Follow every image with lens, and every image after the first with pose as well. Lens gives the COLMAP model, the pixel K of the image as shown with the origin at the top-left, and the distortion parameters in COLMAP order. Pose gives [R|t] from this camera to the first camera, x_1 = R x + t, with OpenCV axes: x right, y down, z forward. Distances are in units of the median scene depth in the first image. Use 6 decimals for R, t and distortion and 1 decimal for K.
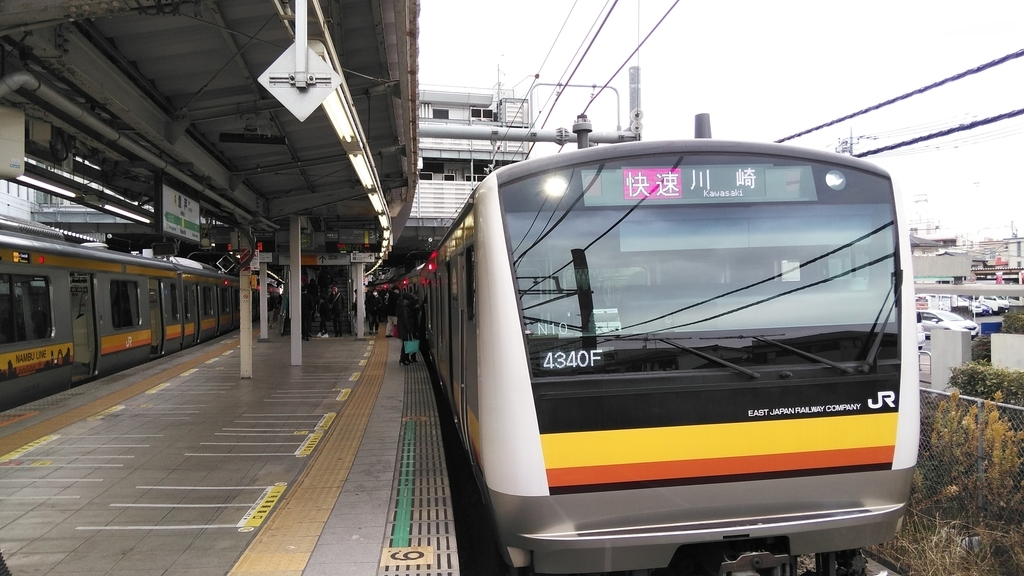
lens RADIAL K [[776.6, 0, 512.0], [0, 776.6, 288.0], [0, 0, 1]] dist [0.092783, -0.152183]
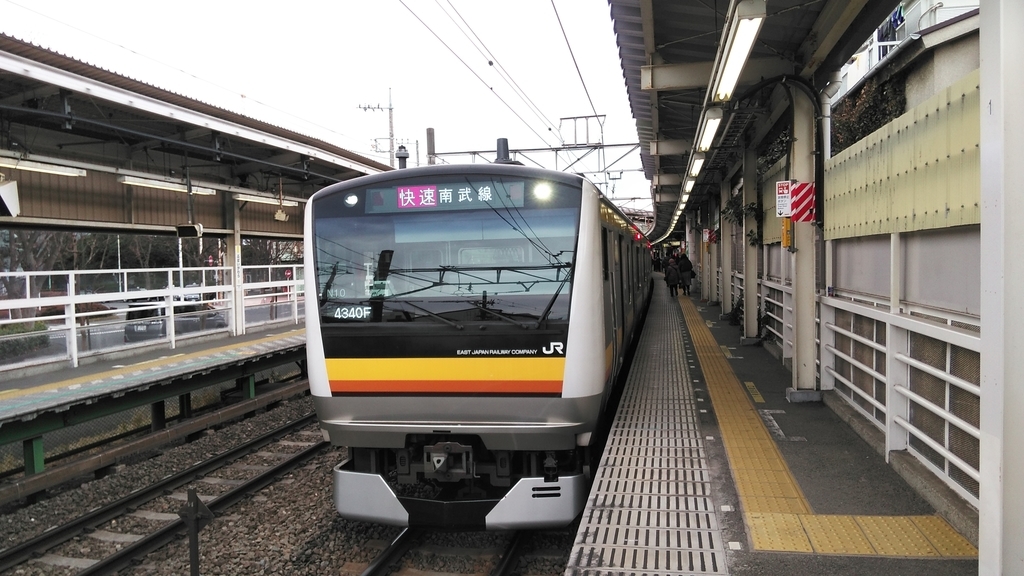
lens RADIAL K [[776.6, 0, 512.0], [0, 776.6, 288.0], [0, 0, 1]] dist [0.092783, -0.152183]
pose [[0.935053, 0.021214, -0.353872, 0.902781], [-0.003212, 0.998674, 0.051382, -0.038244], [0.354492, -0.046908, 0.933882, -0.334006]]
